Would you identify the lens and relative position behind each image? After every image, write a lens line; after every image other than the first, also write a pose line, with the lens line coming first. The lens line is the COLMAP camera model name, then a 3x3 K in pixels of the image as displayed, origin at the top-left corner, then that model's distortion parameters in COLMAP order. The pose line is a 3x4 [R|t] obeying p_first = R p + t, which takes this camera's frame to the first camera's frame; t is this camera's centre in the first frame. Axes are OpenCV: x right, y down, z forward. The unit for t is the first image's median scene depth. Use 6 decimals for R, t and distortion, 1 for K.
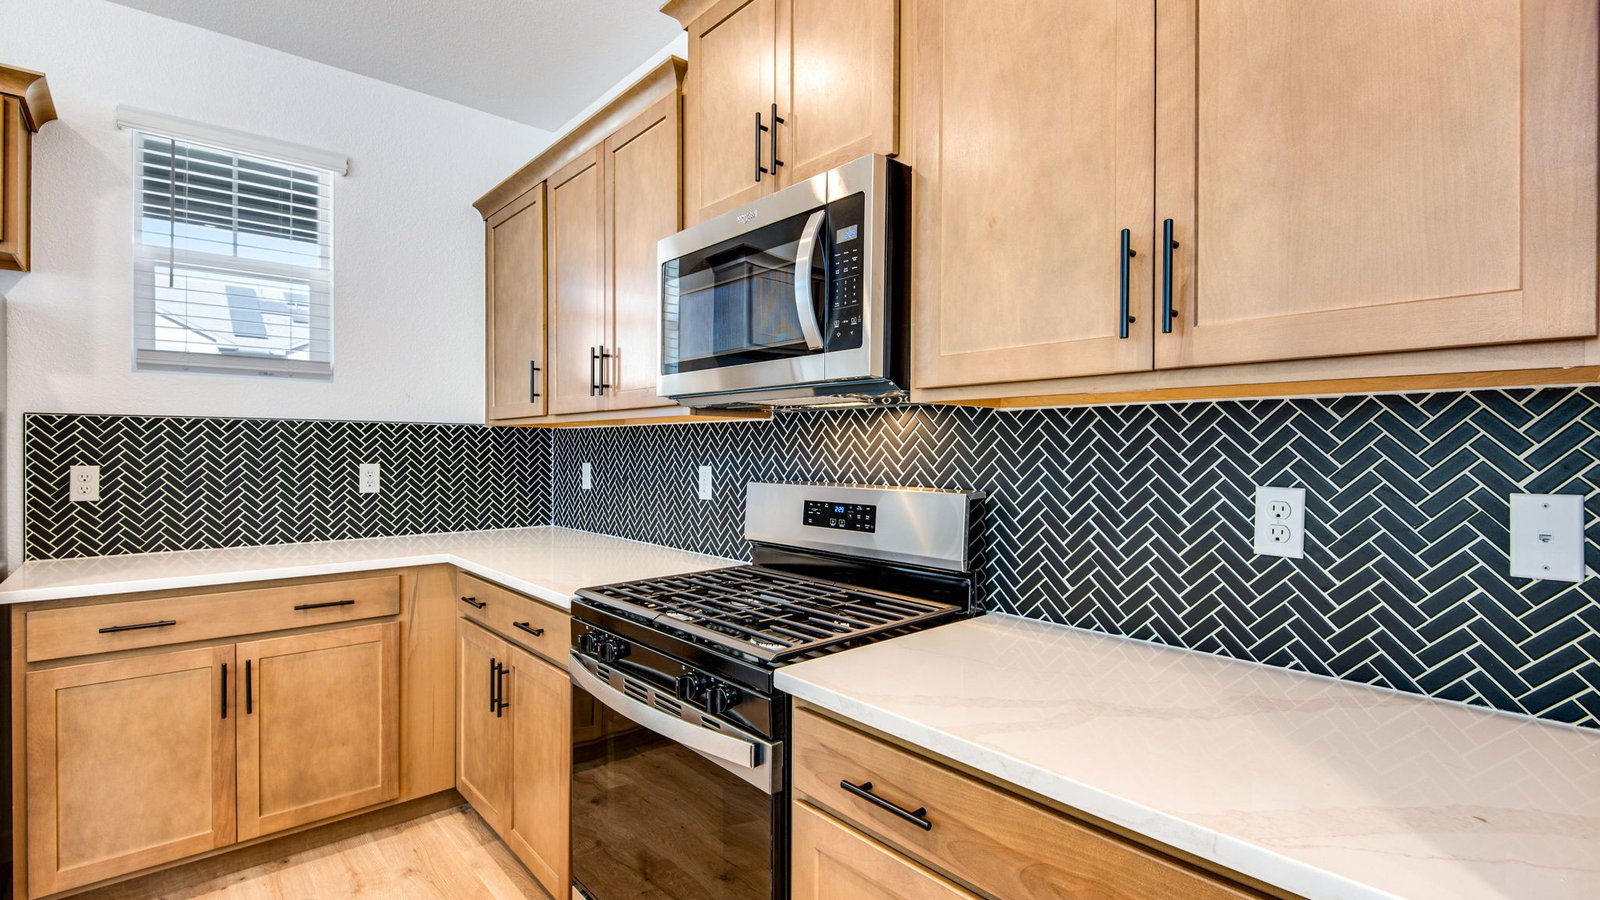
lens RADIAL K [[731.5, 0, 797.2], [0, 731.5, 455.5], [0, 0, 1]] dist [0.023626, -0.020980]
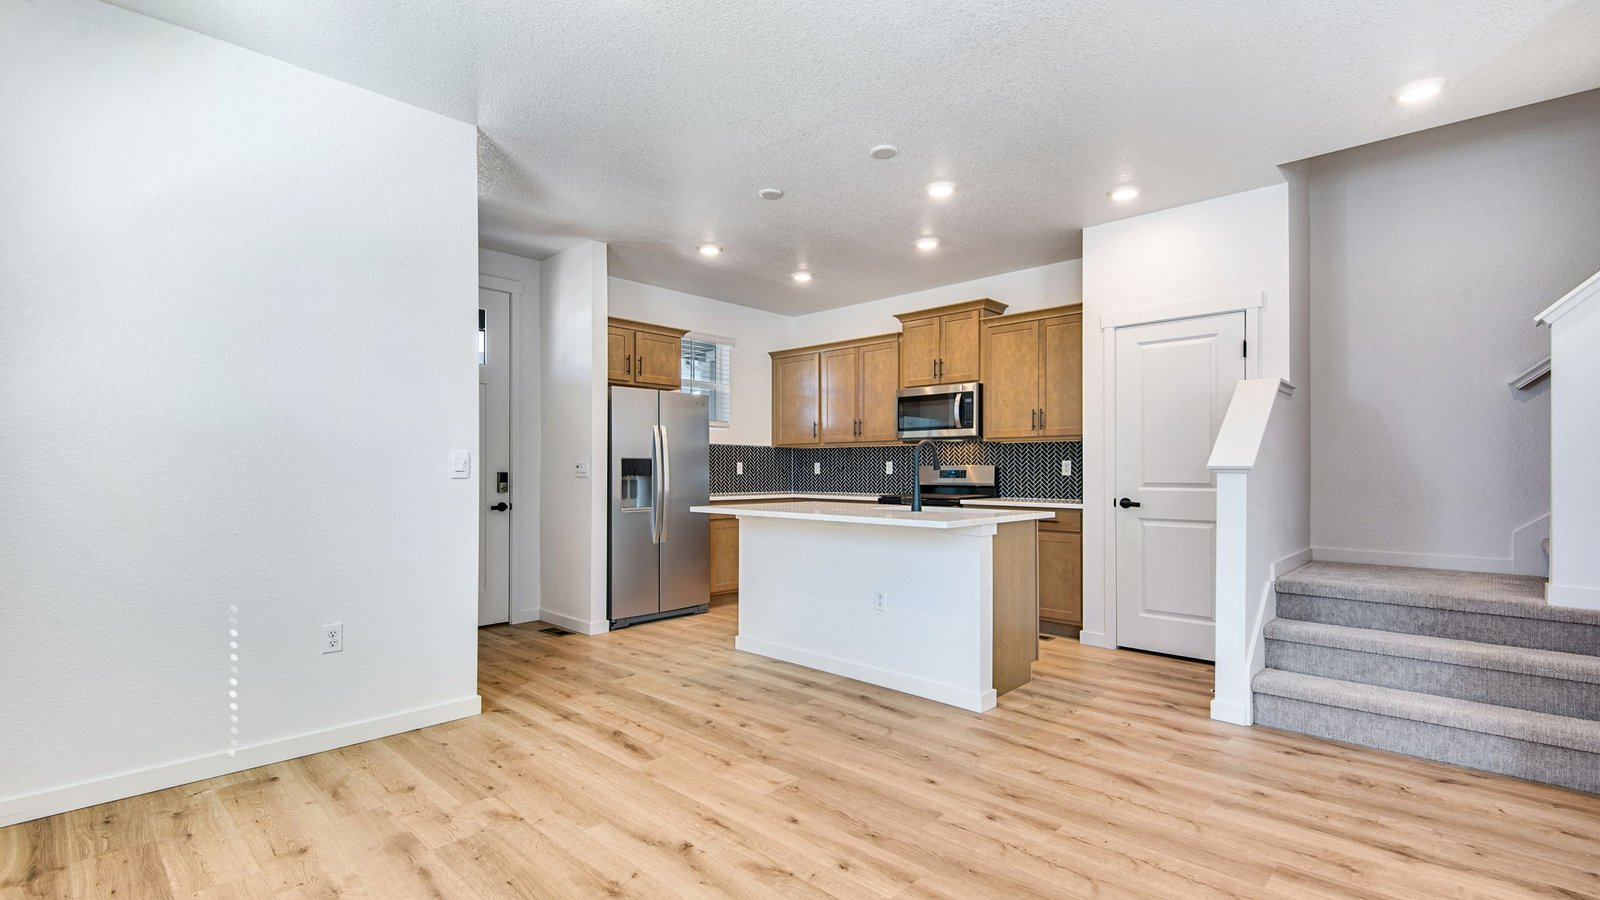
lens RADIAL K [[731.5, 0, 797.2], [0, 731.5, 455.5], [0, 0, 1]] dist [0.023626, -0.020980]
pose [[0.997031, 0.000423, 0.076999, -0.732621], [0.001808, 0.999580, -0.028911, 0.074896], [-0.076979, 0.028965, 0.996612, -1.829907]]
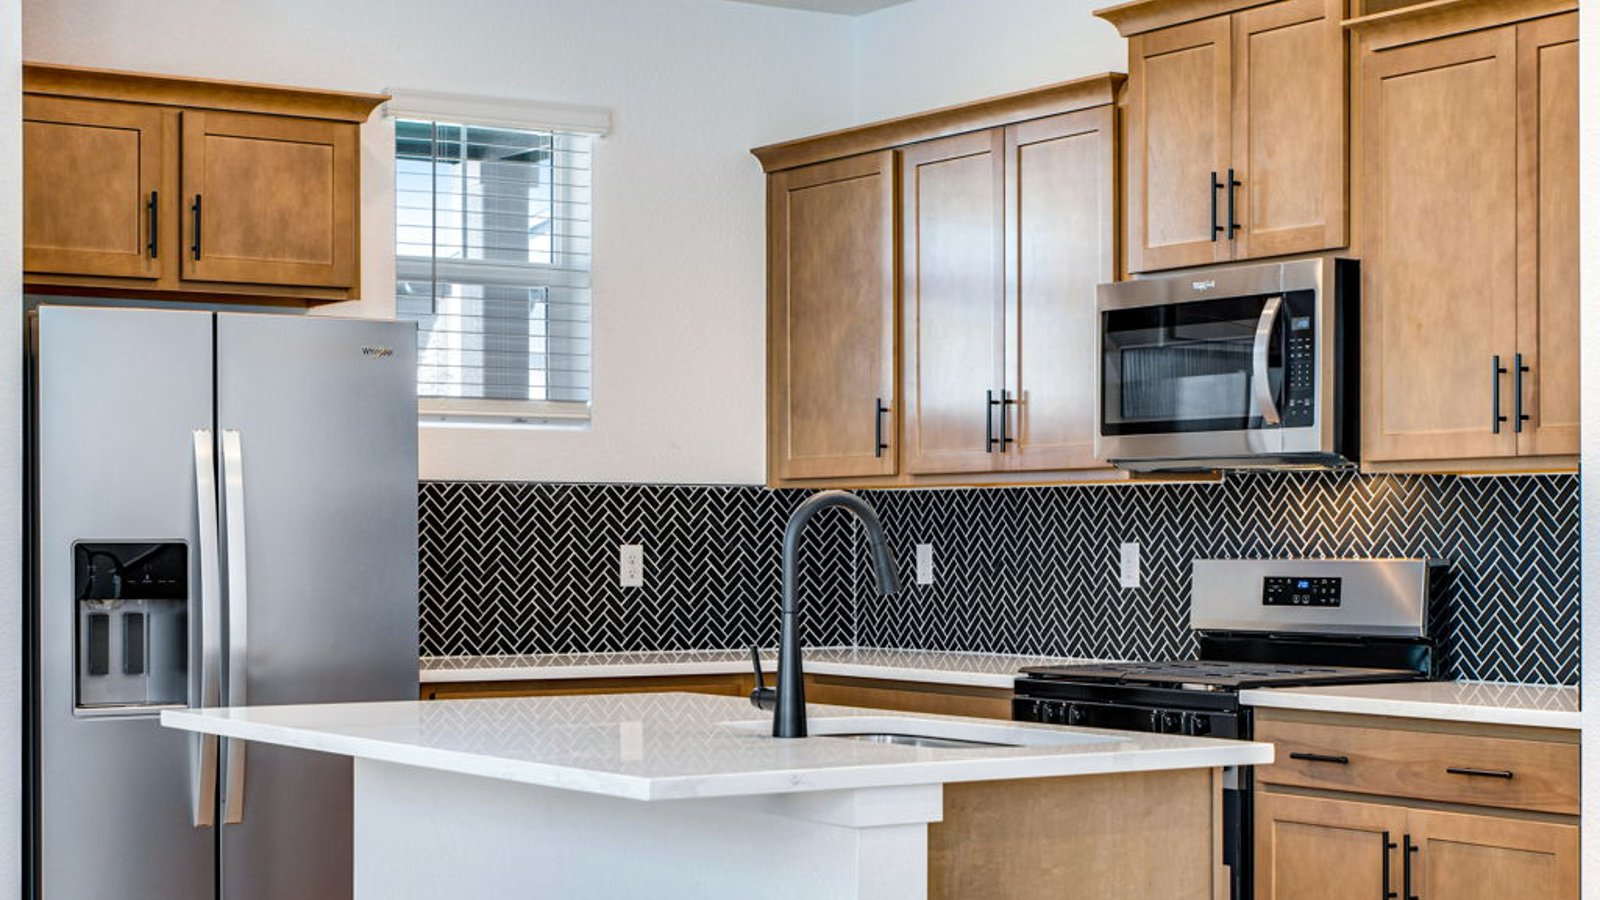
lens RADIAL K [[2825.9, 0, 834.2], [0, 2825.9, 534.2], [0, 0, 1]] dist [0.017318, -0.085042]
pose [[0.989789, -0.004179, -0.142482, -0.014281], [0.002631, 0.999936, -0.011047, 0.039630], [0.142519, 0.010559, 0.989736, -2.047253]]
